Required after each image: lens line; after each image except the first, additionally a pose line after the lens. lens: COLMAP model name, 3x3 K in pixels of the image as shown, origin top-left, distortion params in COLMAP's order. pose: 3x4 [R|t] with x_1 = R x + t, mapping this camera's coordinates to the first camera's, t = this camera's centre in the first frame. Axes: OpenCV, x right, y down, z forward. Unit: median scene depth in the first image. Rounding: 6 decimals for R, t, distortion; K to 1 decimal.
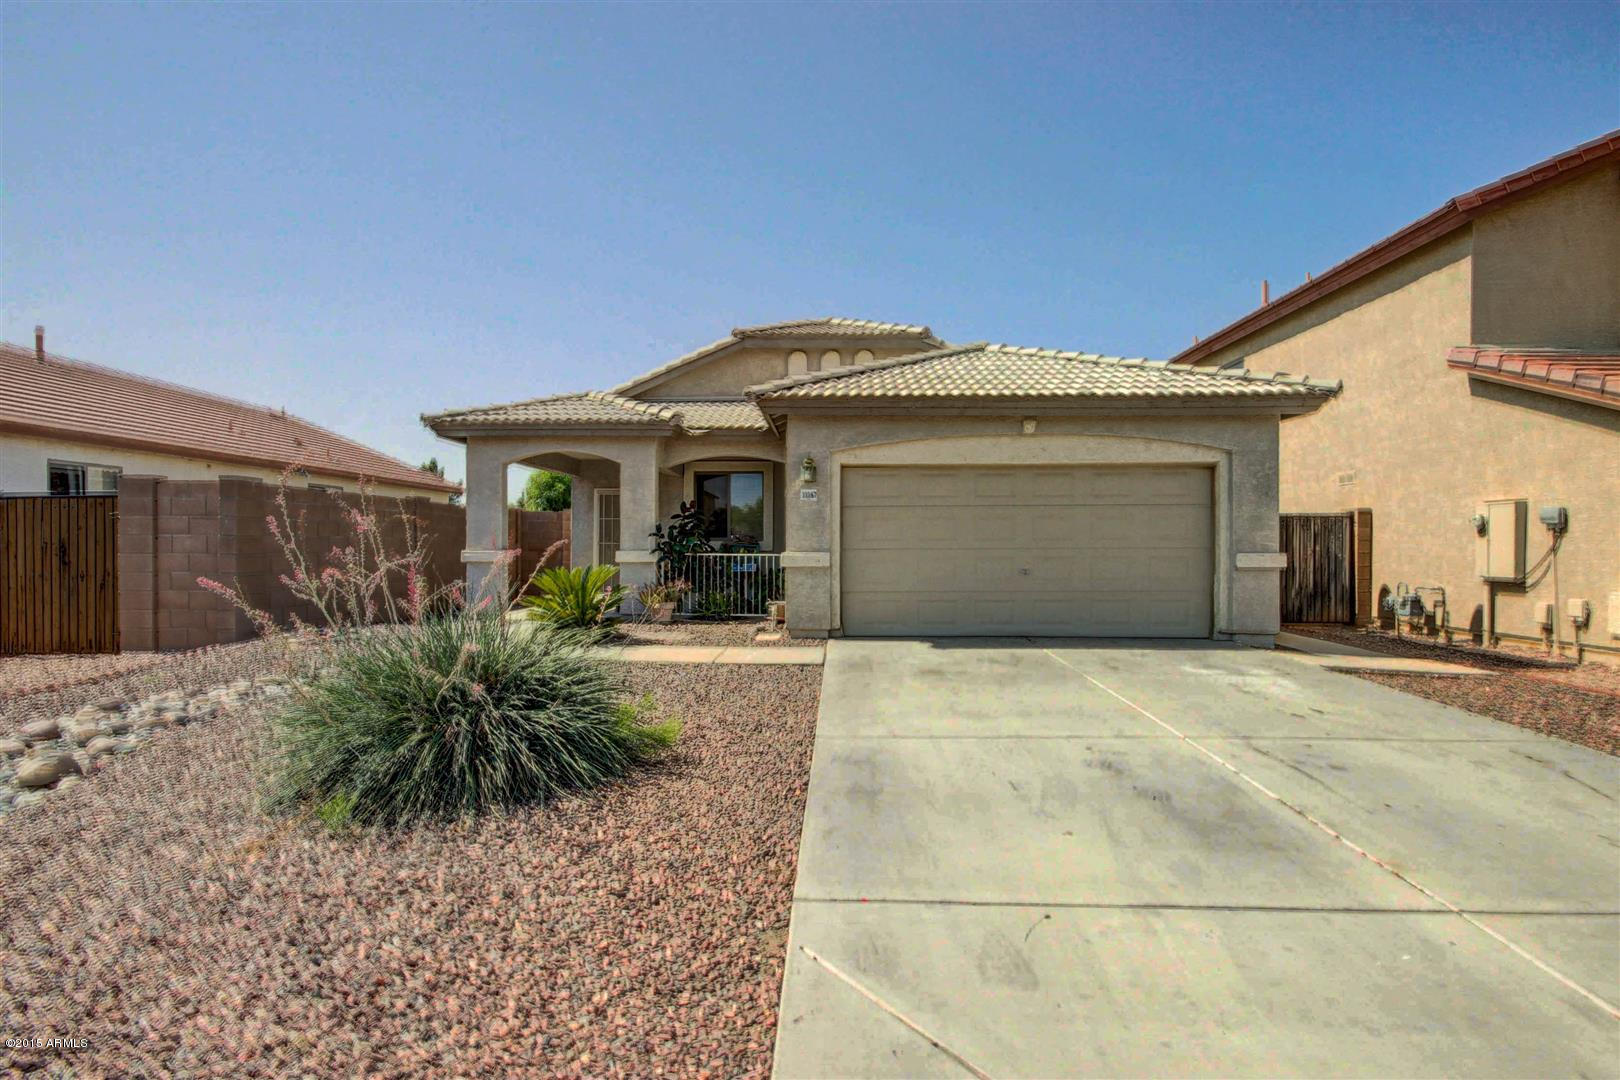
lens RADIAL K [[726.7, 0, 811.8], [0, 726.7, 537.9], [0, 0, 1]] dist [0.000750, -0.001021]
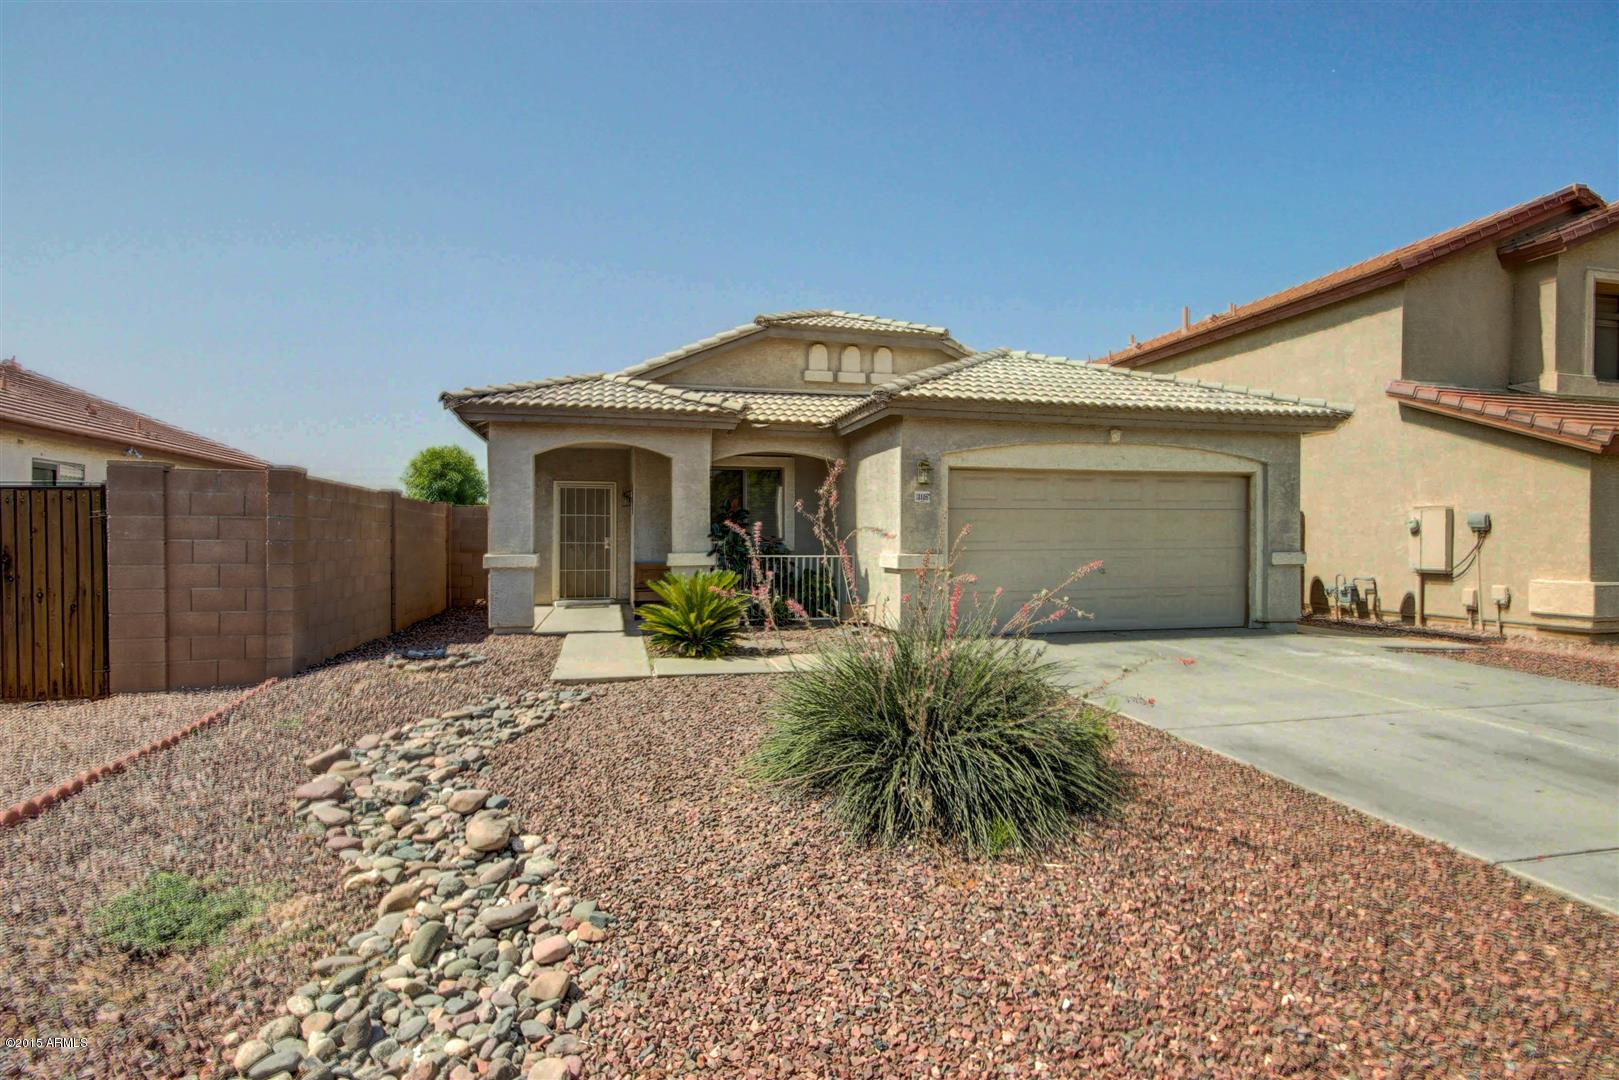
lens RADIAL K [[763.7, 0, 809.1], [0, 763.7, 543.5], [0, 0, 1]] dist [0.001909, 0.001012]
pose [[0.961346, -0.004818, 0.275301, -0.435479], [0.000414, 0.999871, 0.016054, -0.011792], [-0.275343, -0.015320, 0.961224, 0.037552]]
